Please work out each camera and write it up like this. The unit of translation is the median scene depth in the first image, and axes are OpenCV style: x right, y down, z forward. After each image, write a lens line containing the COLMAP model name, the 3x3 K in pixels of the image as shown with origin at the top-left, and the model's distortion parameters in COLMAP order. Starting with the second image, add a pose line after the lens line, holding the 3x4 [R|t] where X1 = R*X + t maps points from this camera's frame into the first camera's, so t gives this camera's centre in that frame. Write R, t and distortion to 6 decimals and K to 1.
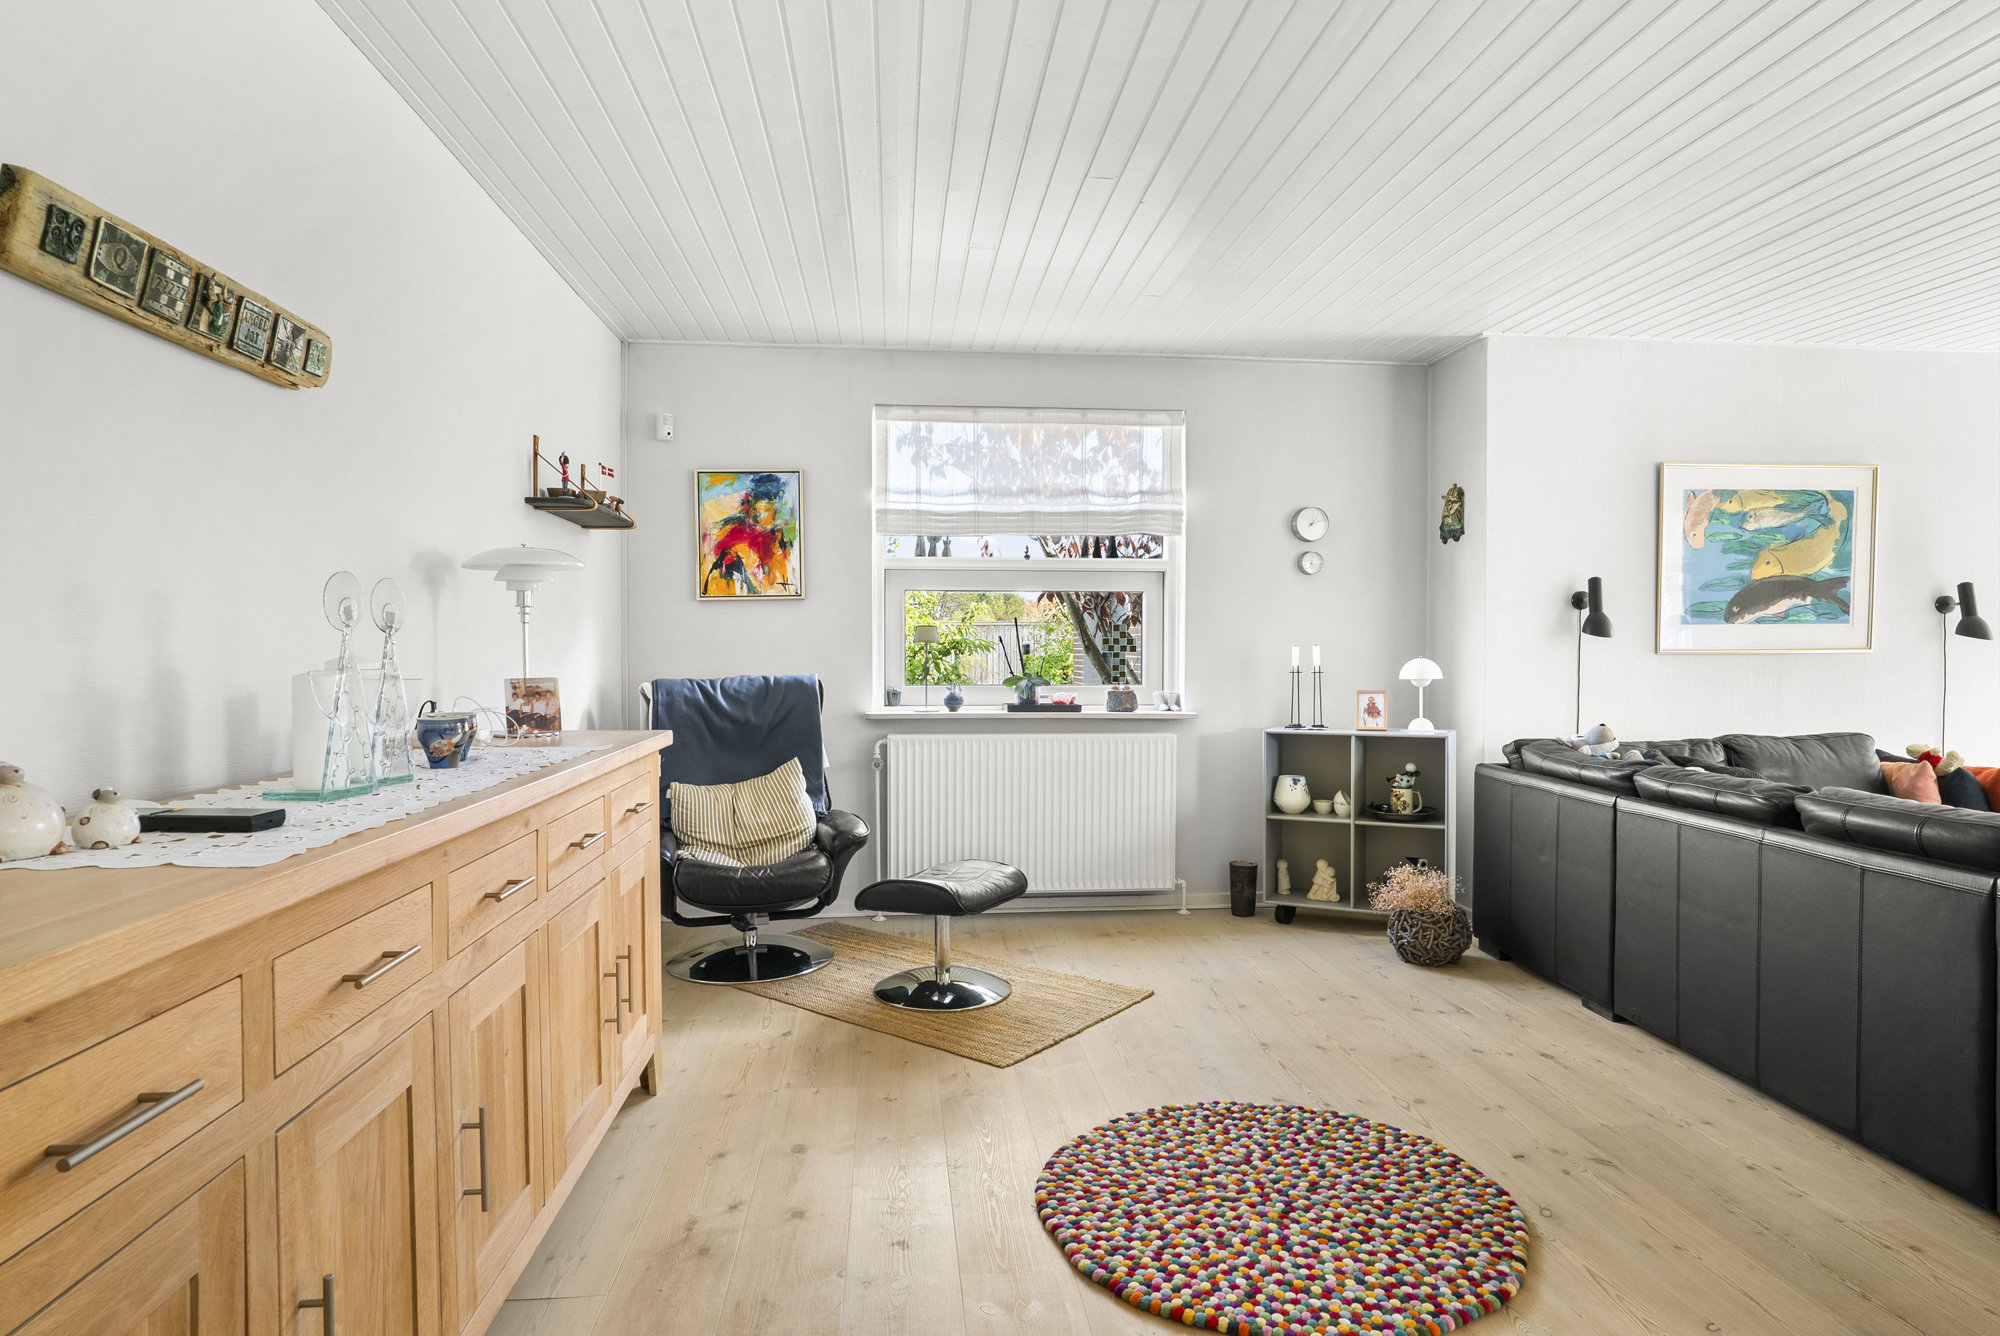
lens RADIAL K [[1109.7, 0, 1000.0], [0, 1109.7, 668.0], [0, 0, 1]] dist [-0.040539, 0.021849]
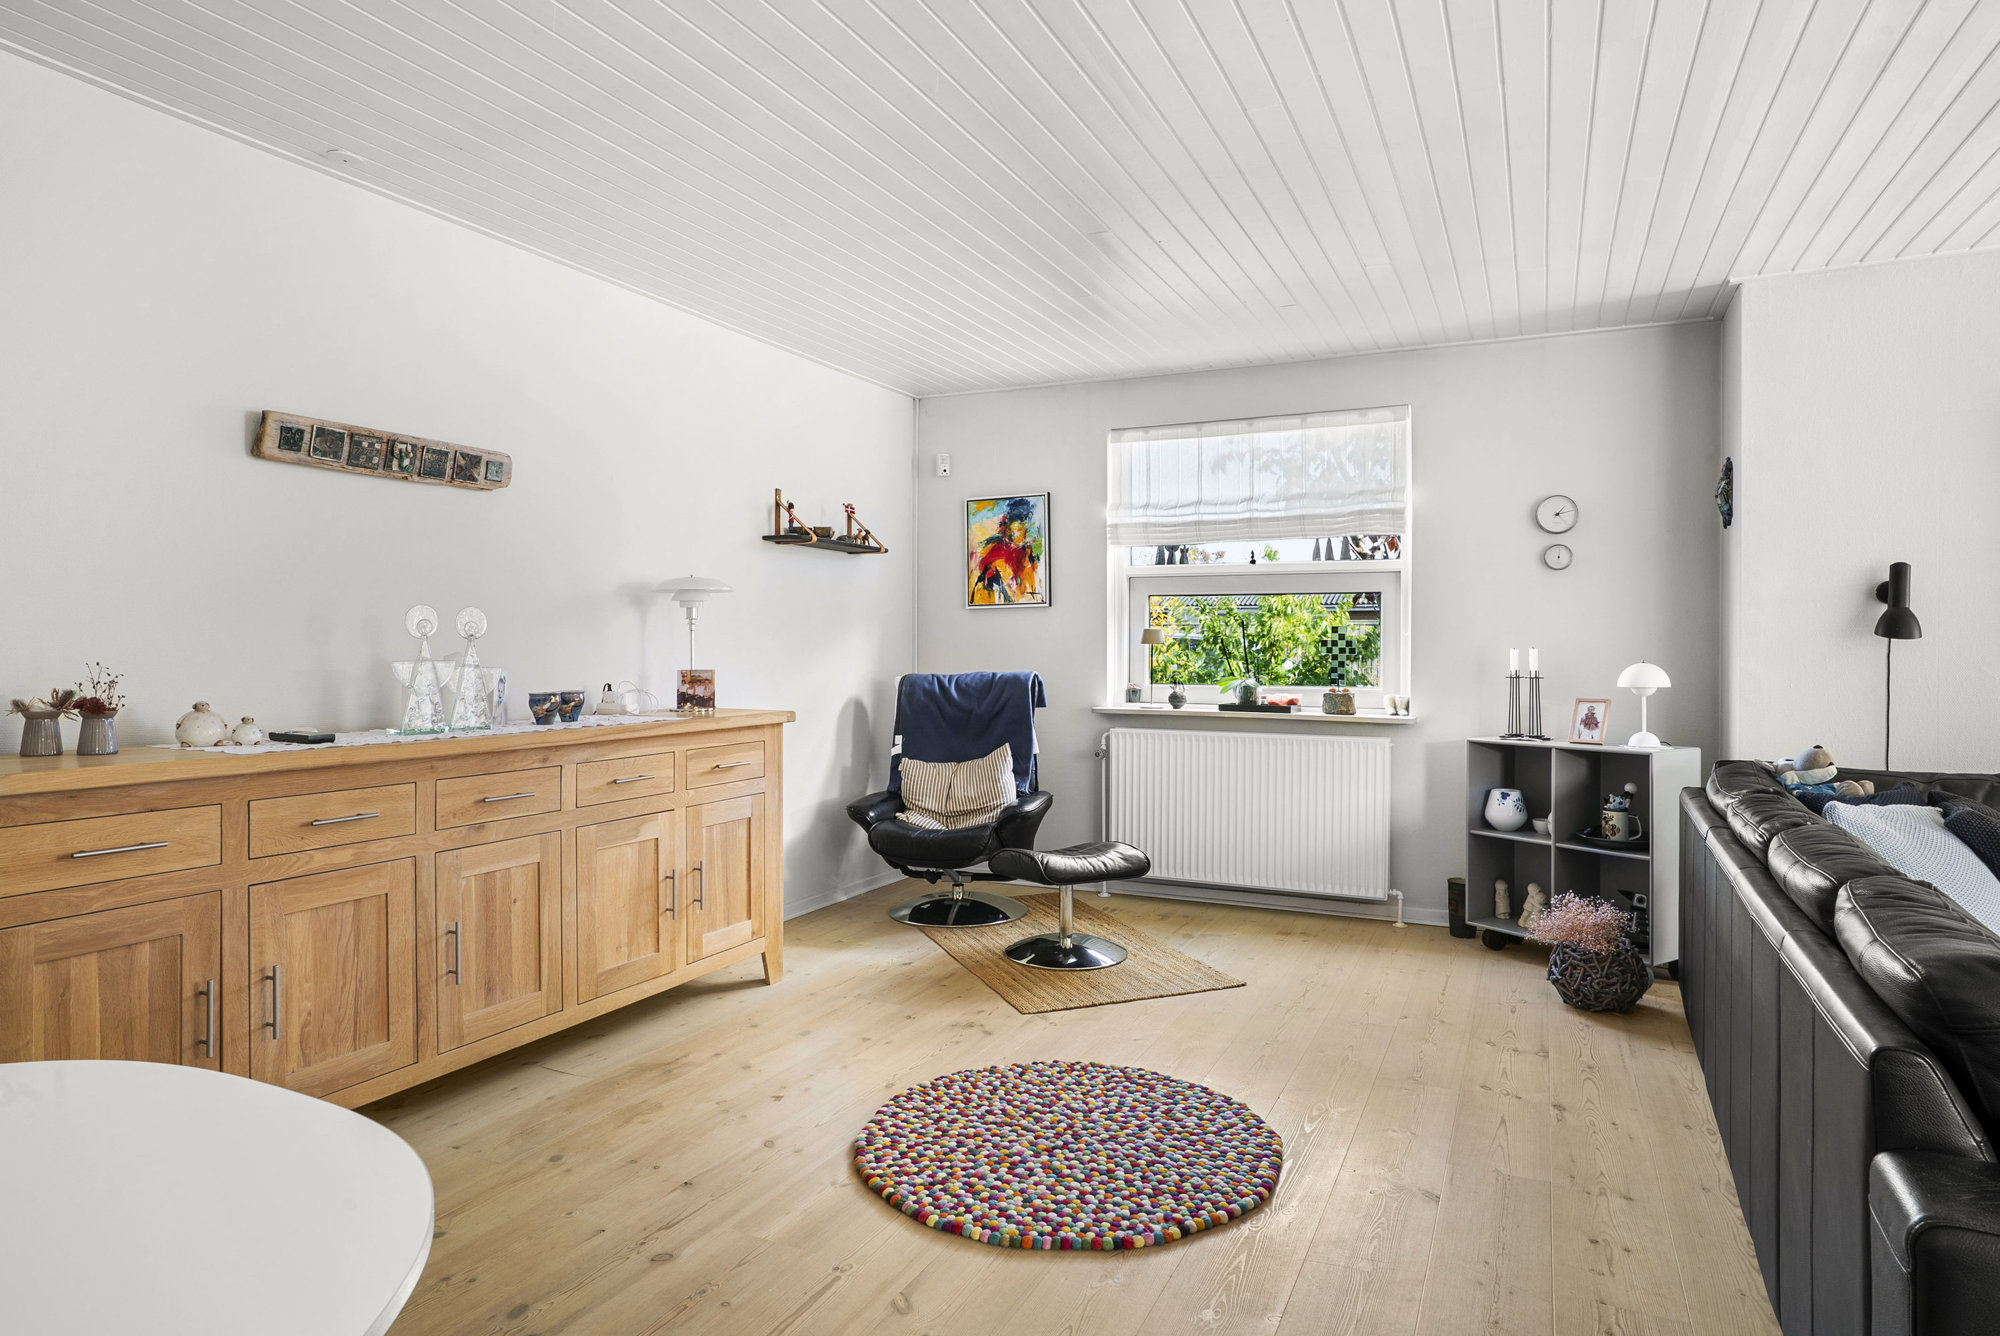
lens RADIAL K [[1122.2, 0, 1001.2], [0, 1122.2, 641.4], [0, 0, 1]] dist [-0.031423, 0.001527]
pose [[0.856218, 0.000226, -0.516614, 0.393756], [-0.012463, 0.999718, -0.020218, -0.001896], [0.516464, 0.023750, 0.855979, -0.013611]]
